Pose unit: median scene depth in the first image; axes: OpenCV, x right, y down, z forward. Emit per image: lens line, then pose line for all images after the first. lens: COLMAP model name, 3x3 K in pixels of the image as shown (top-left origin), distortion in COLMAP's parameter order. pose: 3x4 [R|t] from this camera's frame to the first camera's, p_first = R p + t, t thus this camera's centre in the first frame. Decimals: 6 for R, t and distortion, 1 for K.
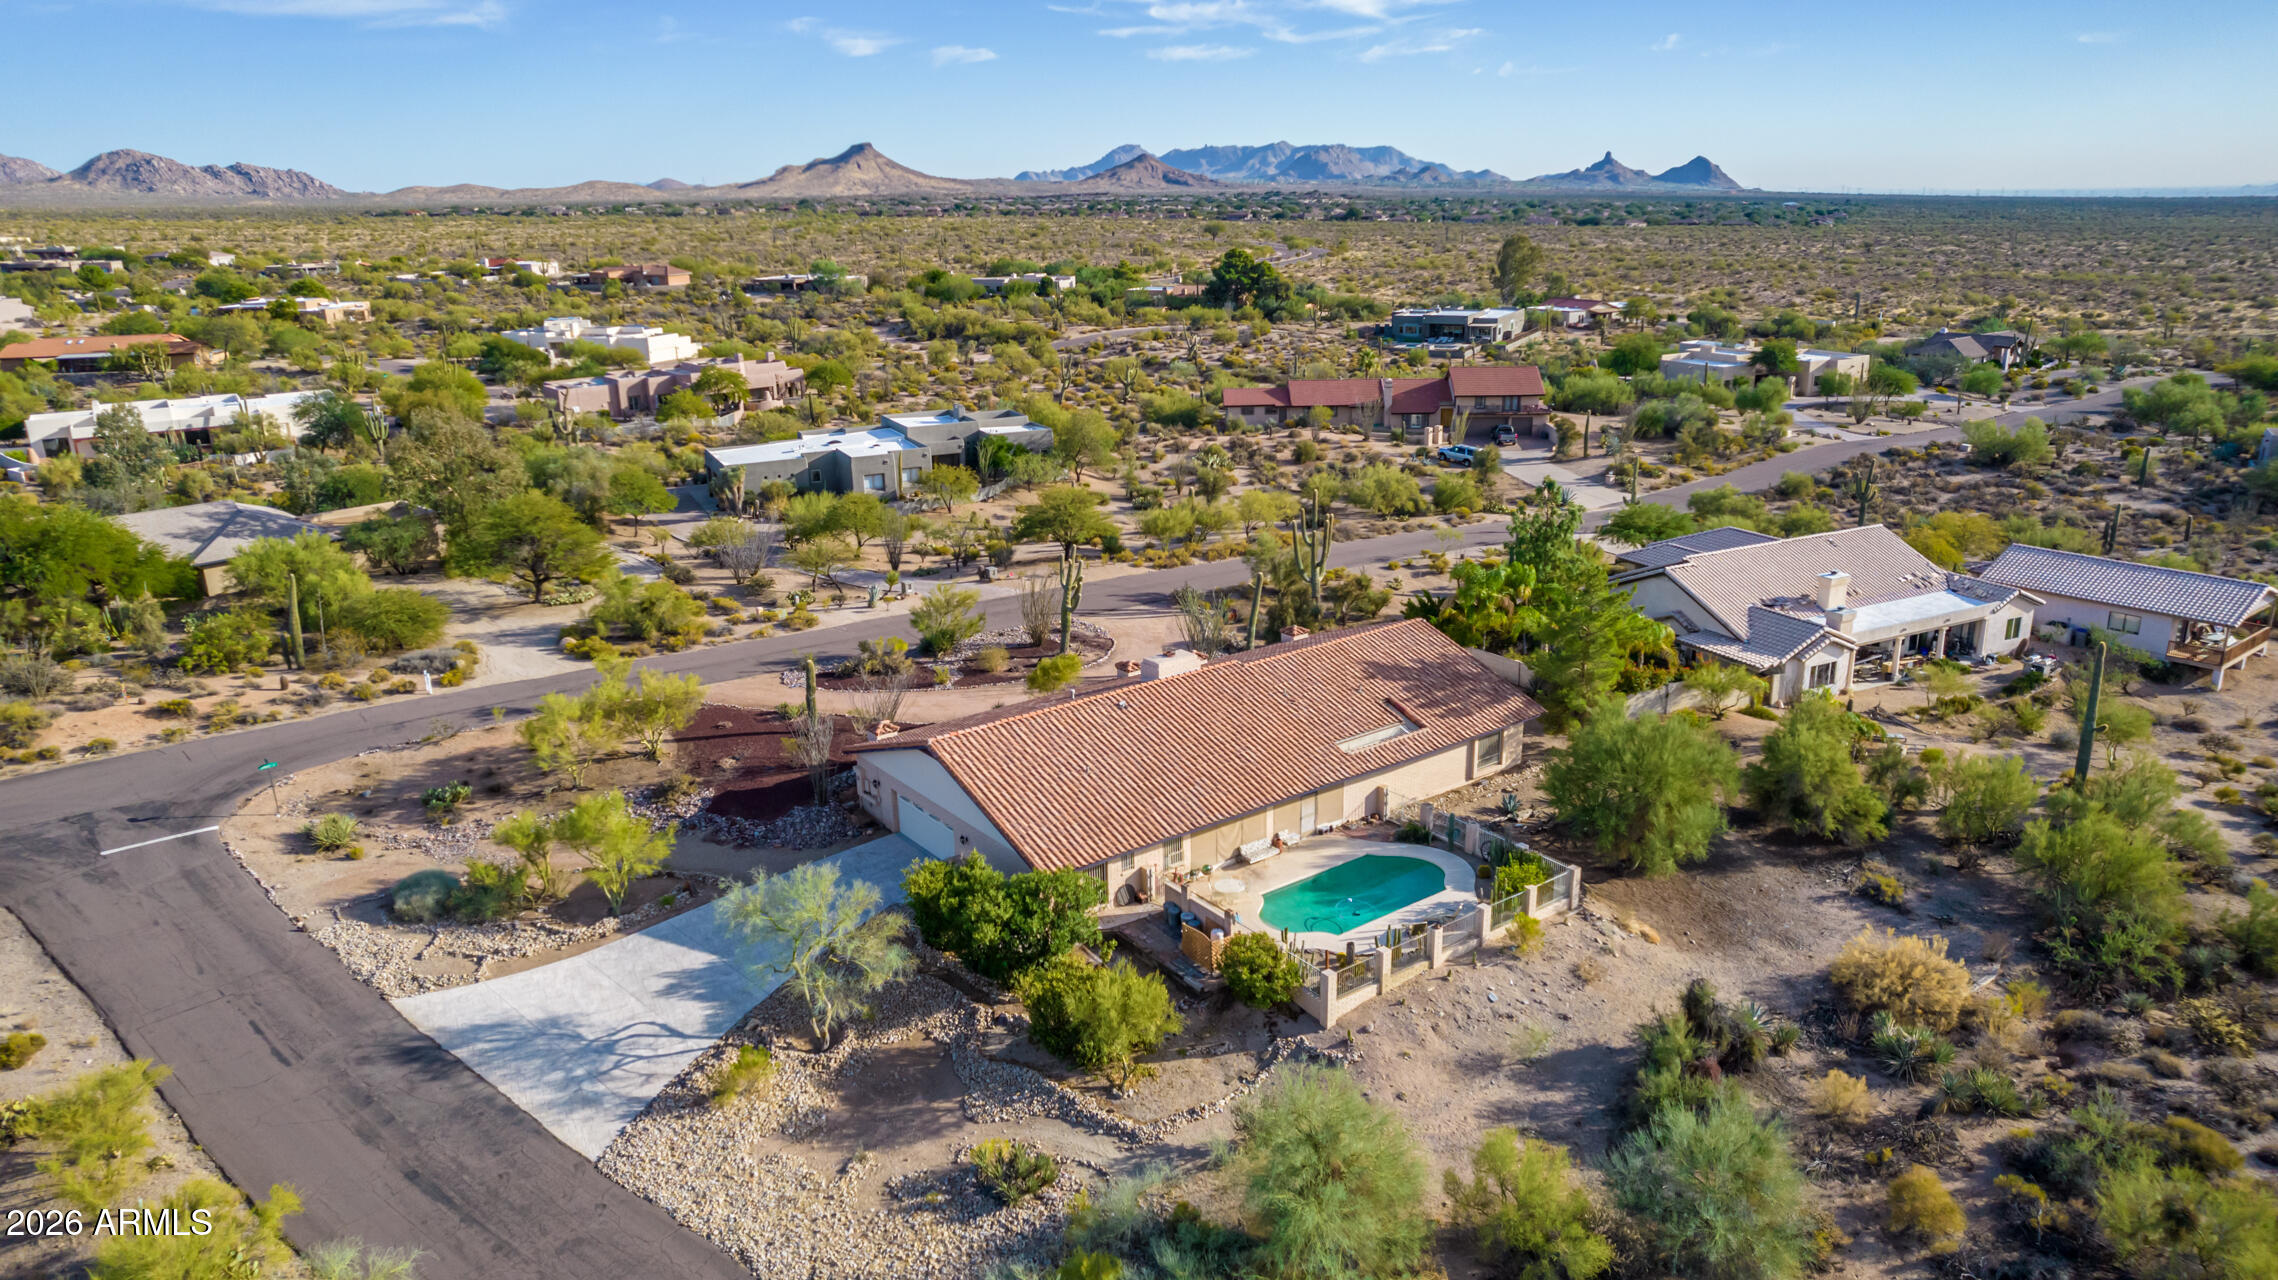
lens RADIAL K [[1502.3, 0, 1139.0], [0, 1502.3, 640.0], [0, 0, 1]] dist [-0.070774, 0.069182]
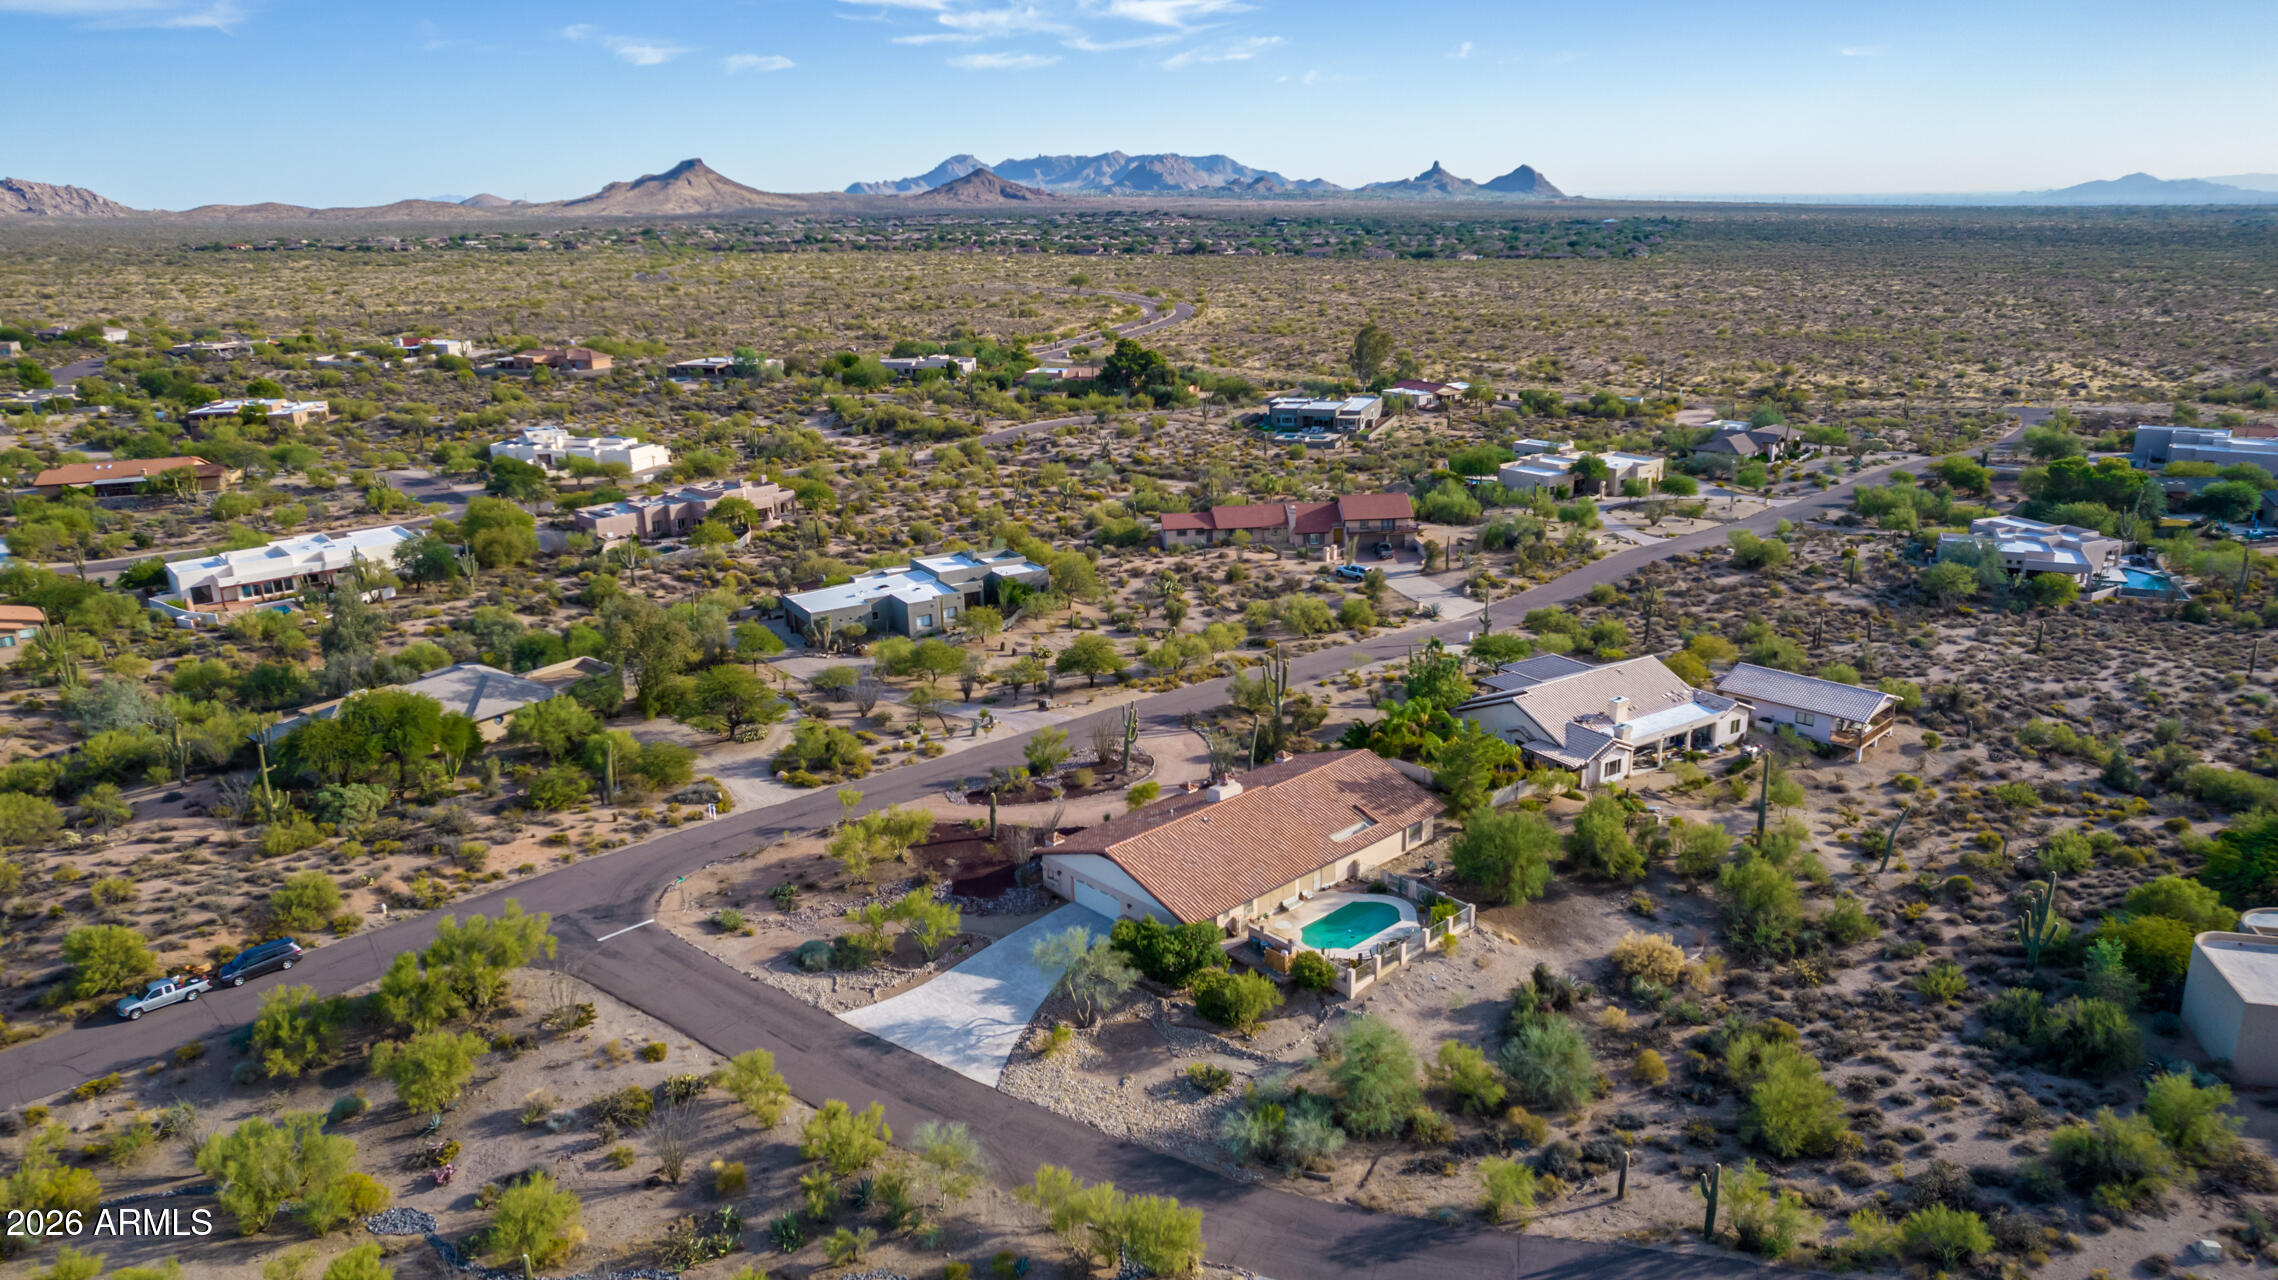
lens RADIAL K [[1478.9, 0, 1139.0], [0, 1478.9, 640.0], [0, 0, 1]] dist [-0.032233, 0.001950]
pose [[0.994965, -0.032980, 0.094640, -0.169896], [0.034107, 0.999365, -0.010311, -0.103763], [-0.094240, 0.013487, 0.995458, -0.472643]]
